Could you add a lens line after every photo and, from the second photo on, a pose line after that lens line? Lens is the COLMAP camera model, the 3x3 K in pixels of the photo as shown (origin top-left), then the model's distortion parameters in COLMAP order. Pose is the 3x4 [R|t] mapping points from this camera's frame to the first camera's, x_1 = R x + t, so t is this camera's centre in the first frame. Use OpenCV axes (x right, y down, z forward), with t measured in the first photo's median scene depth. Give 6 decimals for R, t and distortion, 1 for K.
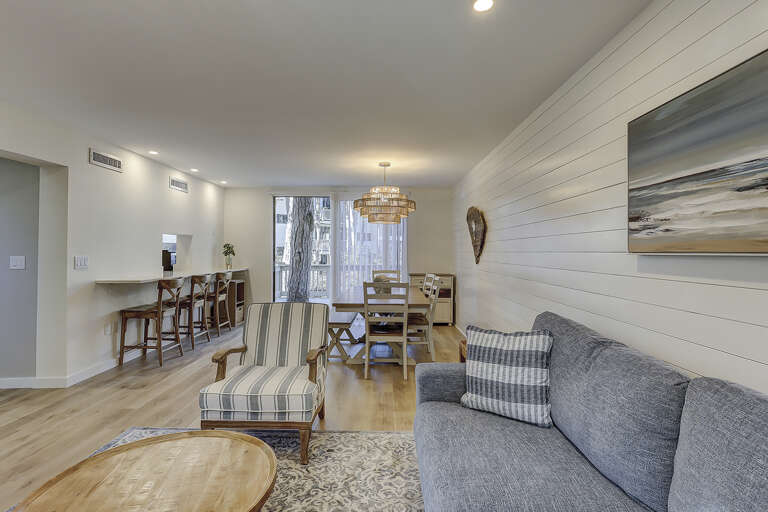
lens RADIAL K [[371.7, 0, 382.9], [0, 371.7, 249.6], [0, 0, 1]] dist [-0.001834, 0.000187]
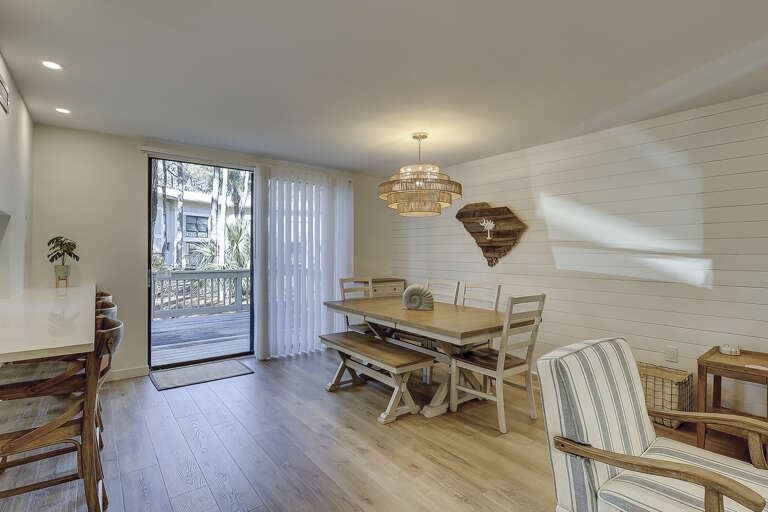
lens RADIAL K [[374.9, 0, 384.0], [0, 374.9, 256.0], [0, 0, 1]] dist [-0.002859, -0.000651]
pose [[0.782812, -0.006661, 0.622222, -1.411954], [-0.003108, 0.999888, 0.014614, -0.000571], [-0.622250, -0.013374, 0.782704, 1.244103]]
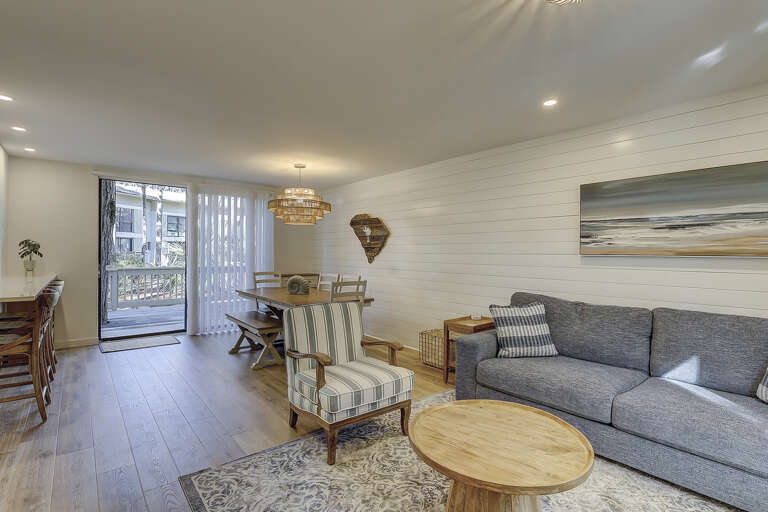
lens RADIAL K [[374.9, 0, 384.0], [0, 374.9, 256.0], [0, 0, 1]] dist [-0.002859, -0.000651]
pose [[0.765782, -0.004099, 0.643087, -1.296759], [-0.006959, 0.999868, 0.014660, -0.006170], [-0.643062, -0.015701, 0.765653, 0.191925]]
